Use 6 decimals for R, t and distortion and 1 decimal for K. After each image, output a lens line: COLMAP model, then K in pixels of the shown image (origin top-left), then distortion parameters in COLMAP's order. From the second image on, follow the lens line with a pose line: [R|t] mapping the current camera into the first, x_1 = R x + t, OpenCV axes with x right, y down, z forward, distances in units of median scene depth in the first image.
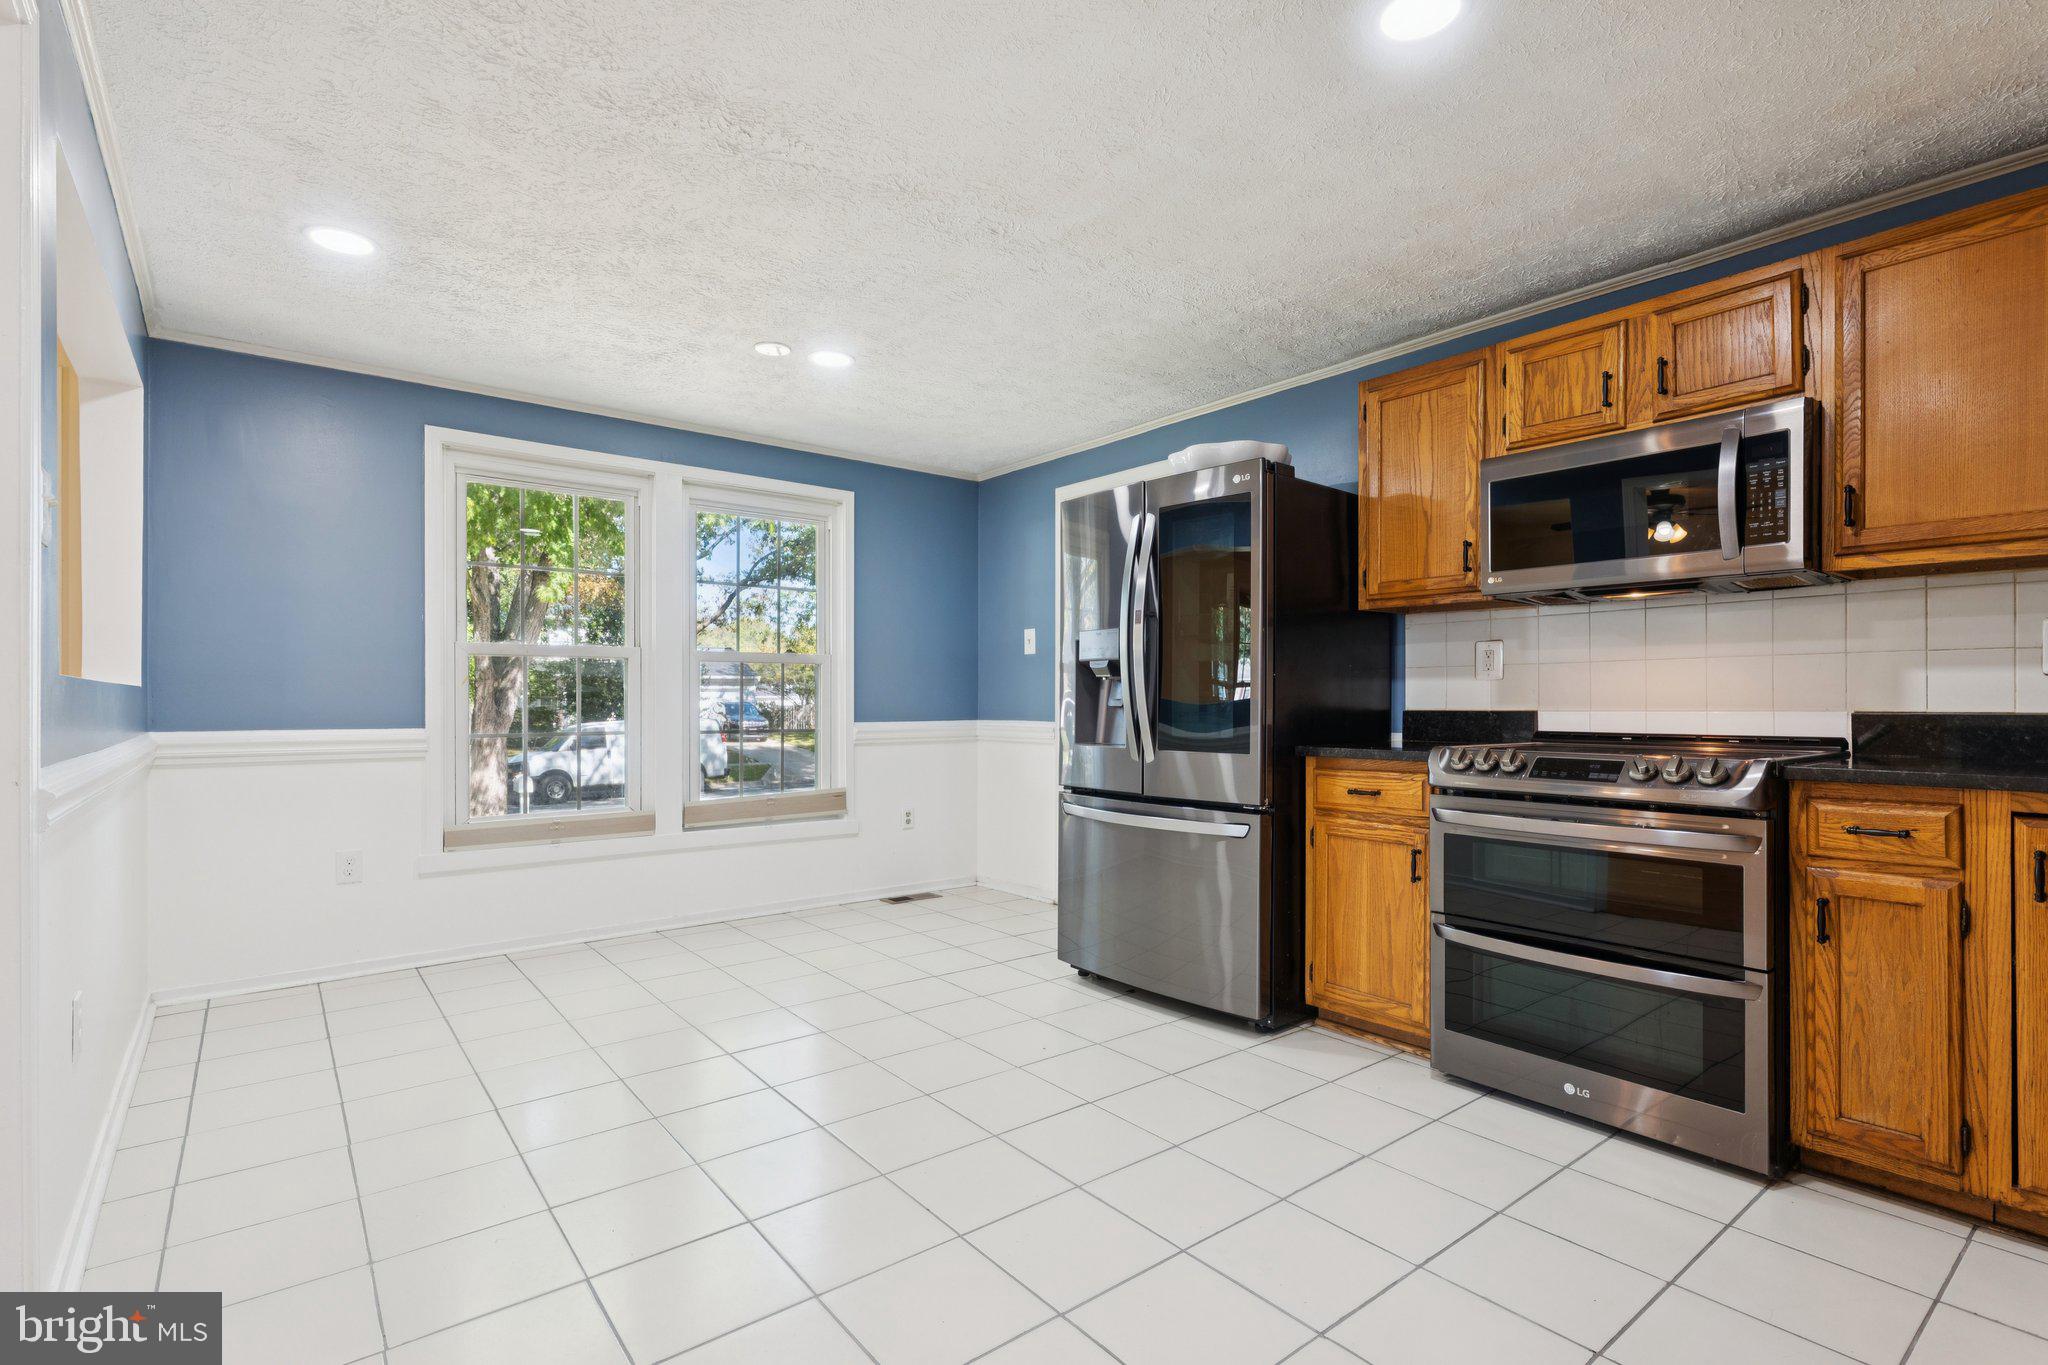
lens RADIAL K [[967.0, 0, 1014.6], [0, 967.0, 692.0], [0, 0, 1]] dist [0.002218, 0.001702]
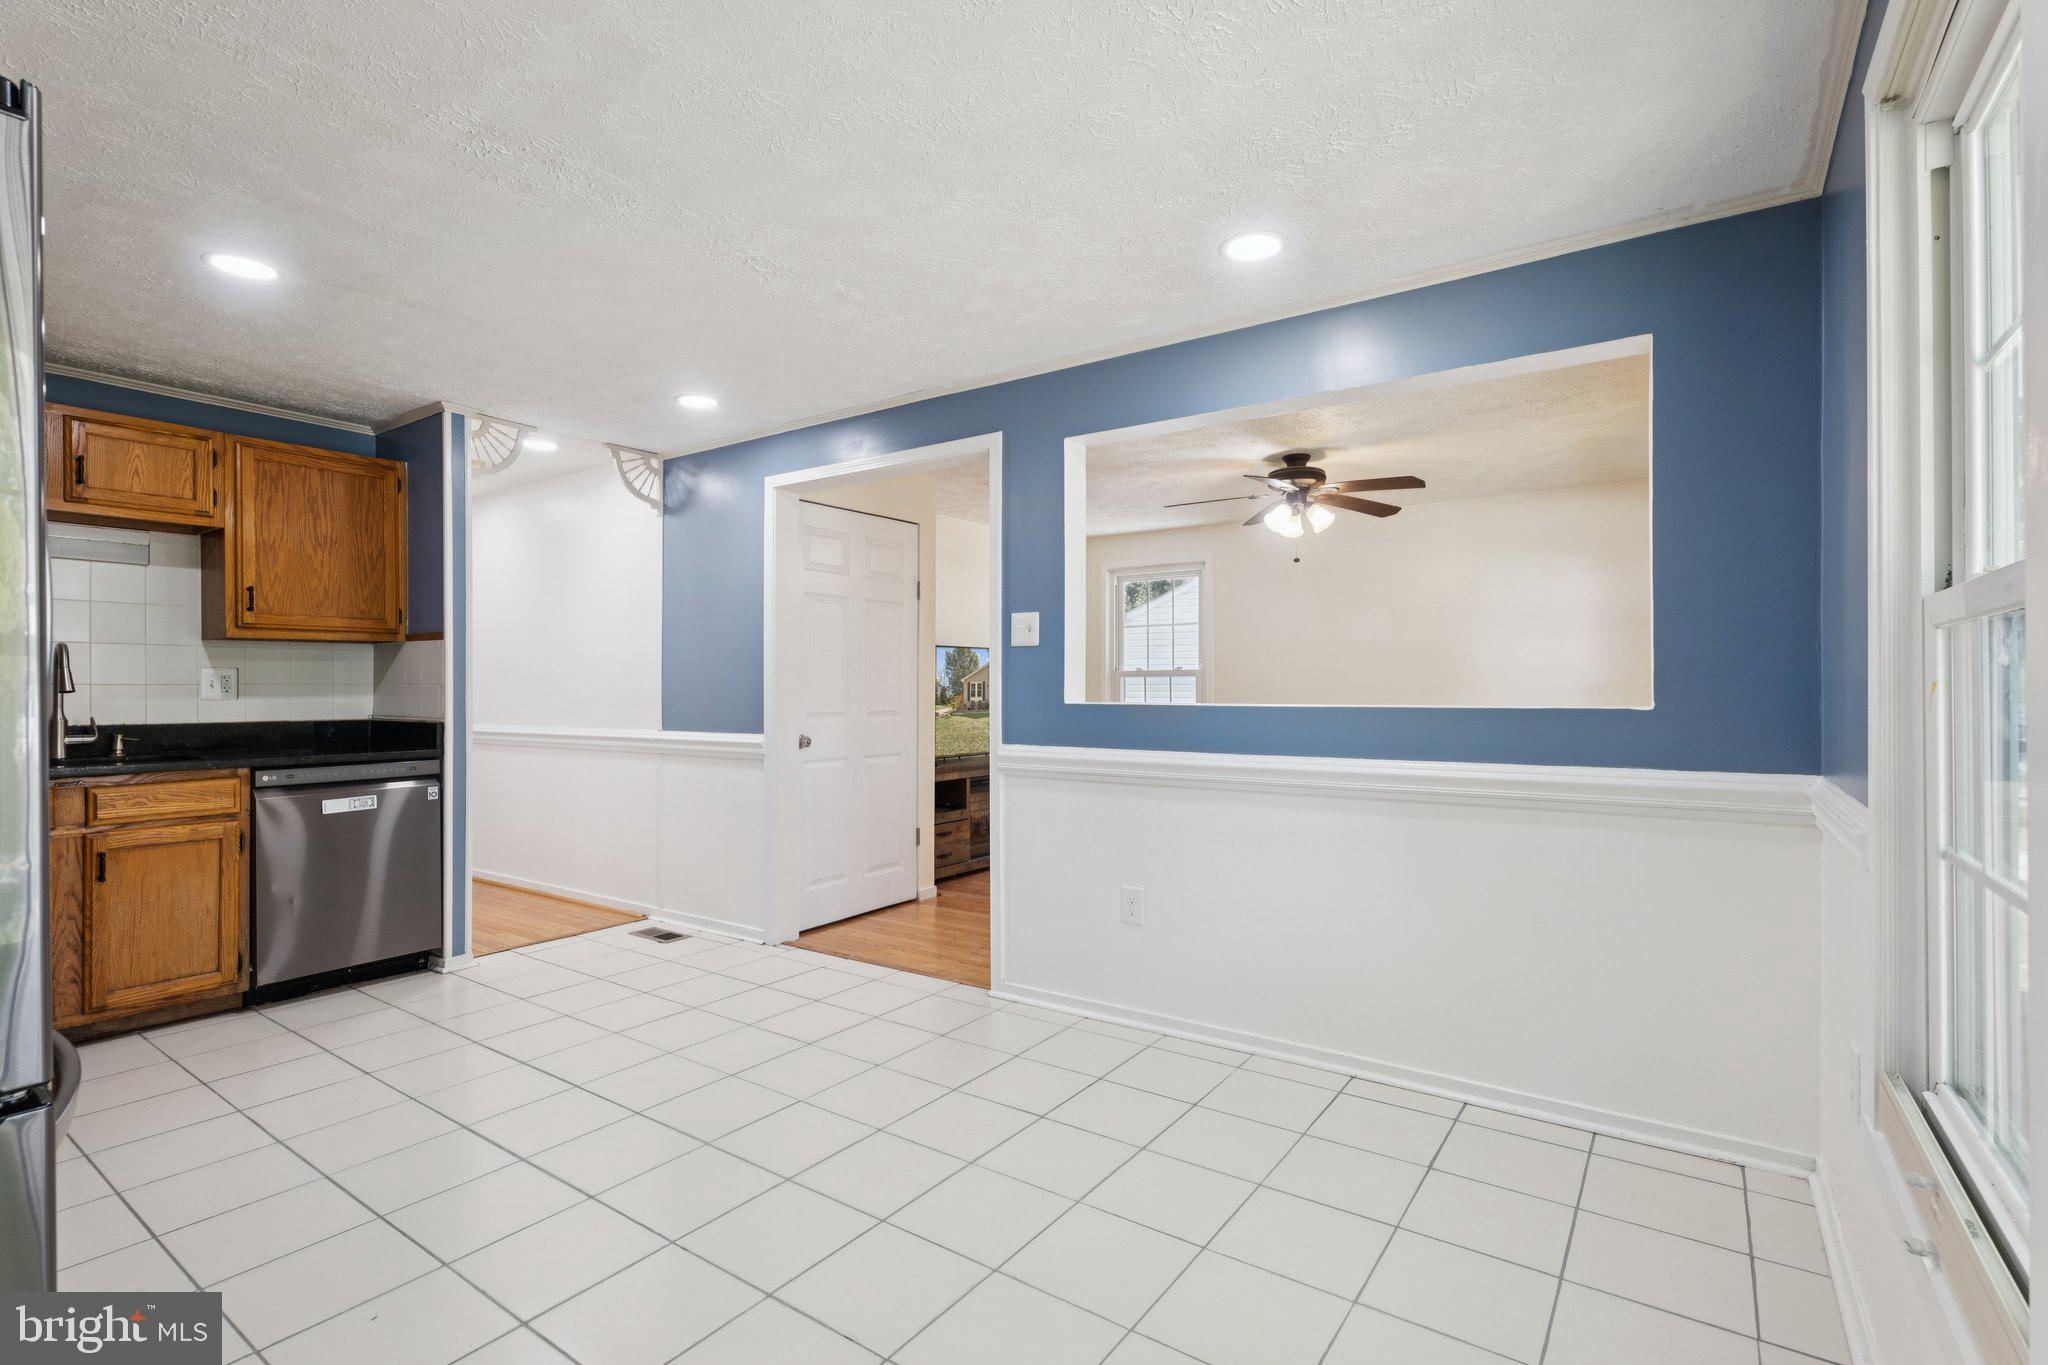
lens RADIAL K [[967.0, 0, 1021.7], [0, 967.0, 689.4], [0, 0, 1]] dist [0.002218, 0.001702]
pose [[-0.956456, 0.002740, -0.291862, -0.175874], [0.003584, 0.999991, -0.002359, -0.024399], [0.291853, -0.003302, -0.956457, 1.705877]]
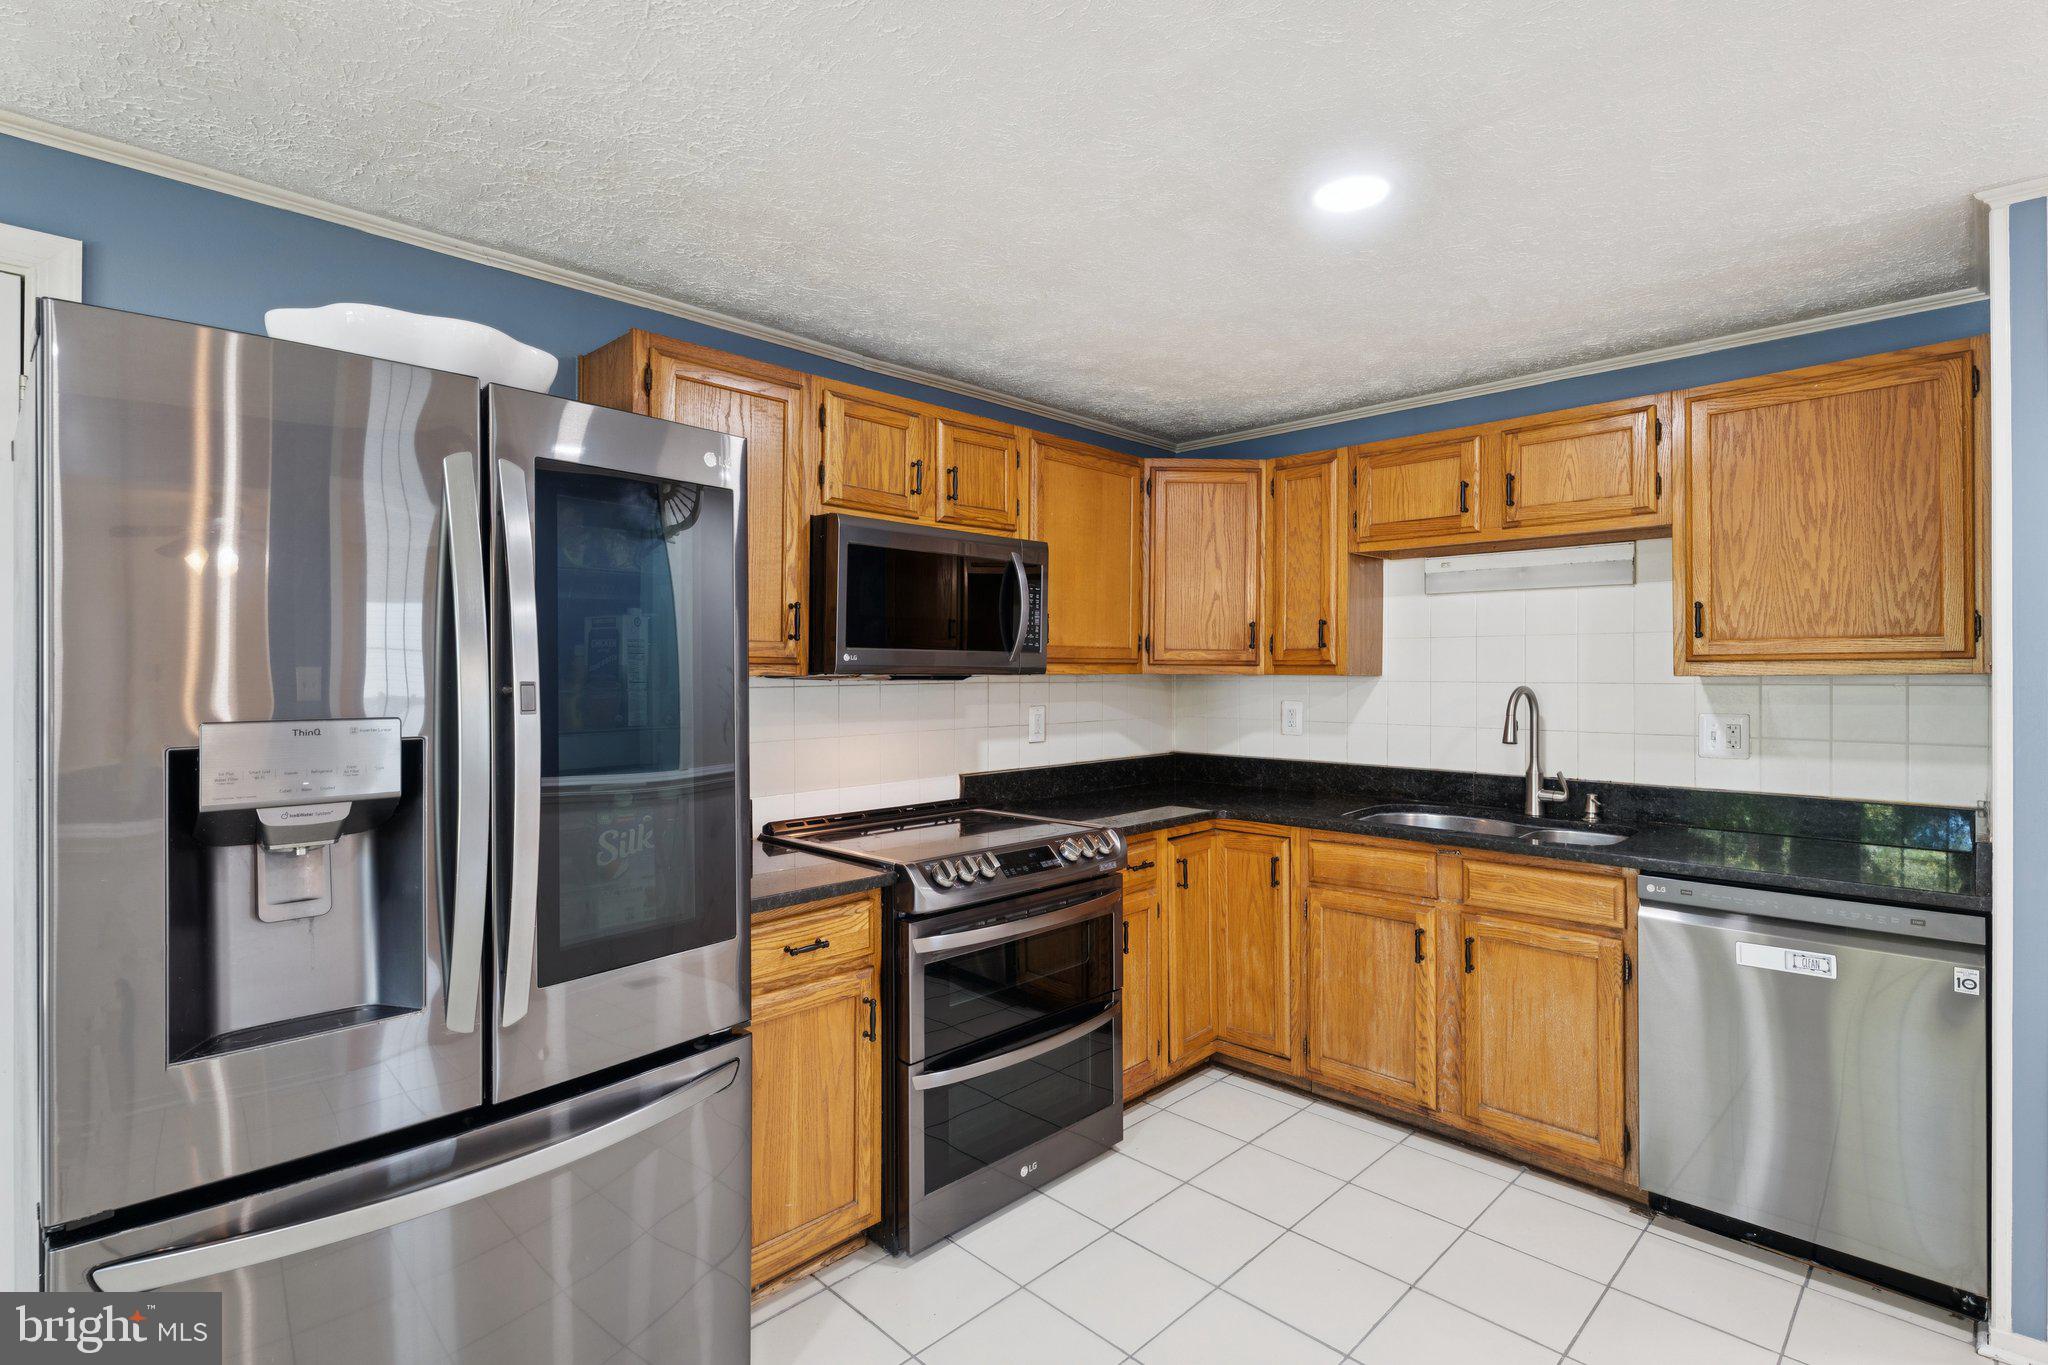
lens RADIAL K [[980.2, 0, 1024.9], [0, 980.2, 672.2], [0, 0, 1]] dist [0.004927, -0.001088]
pose [[-0.131509, 0.002013, 0.991313, -0.378191], [-0.002763, 0.999993, -0.002397, -0.097423], [-0.991311, -0.003054, -0.131502, 0.929097]]
